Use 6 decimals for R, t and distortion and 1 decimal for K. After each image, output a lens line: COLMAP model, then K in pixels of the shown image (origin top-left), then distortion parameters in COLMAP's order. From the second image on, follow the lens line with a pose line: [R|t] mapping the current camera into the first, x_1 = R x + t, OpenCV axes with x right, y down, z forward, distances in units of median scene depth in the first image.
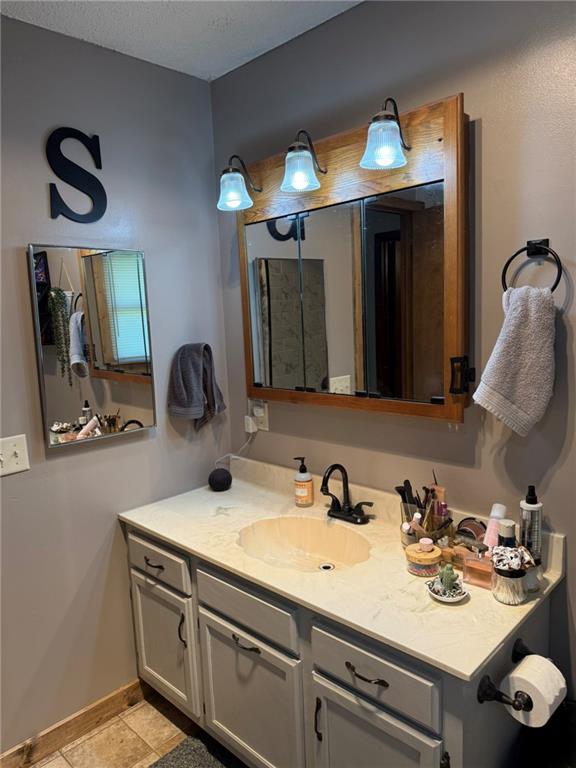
lens RADIAL K [[544.7, 0, 285.2], [0, 544.7, 384.6], [0, 0, 1]] dist [0.064174, -0.035318]
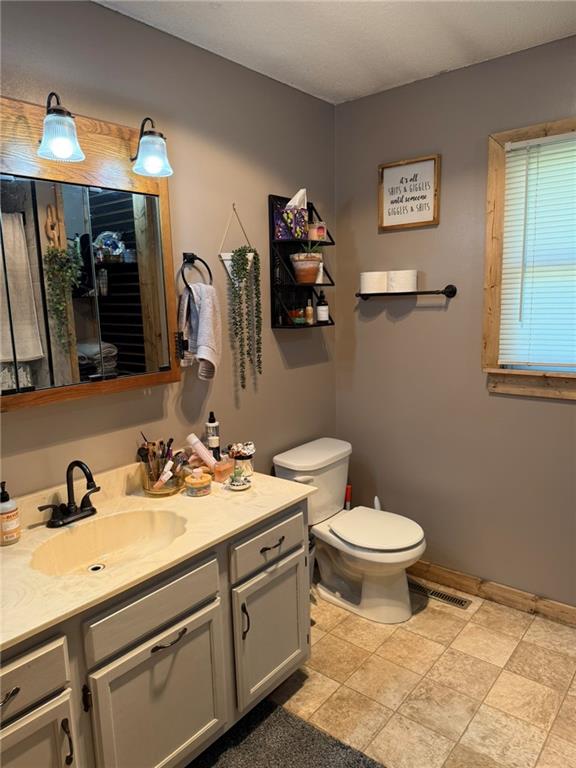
lens RADIAL K [[544.7, 0, 287.2], [0, 544.7, 386.0], [0, 0, 1]] dist [0.064174, -0.035318]
pose [[-0.073183, -0.118063, 0.990306, -0.950643], [0.170588, 0.976853, 0.129065, -0.042925], [-0.982621, 0.178379, -0.051349, 0.756585]]
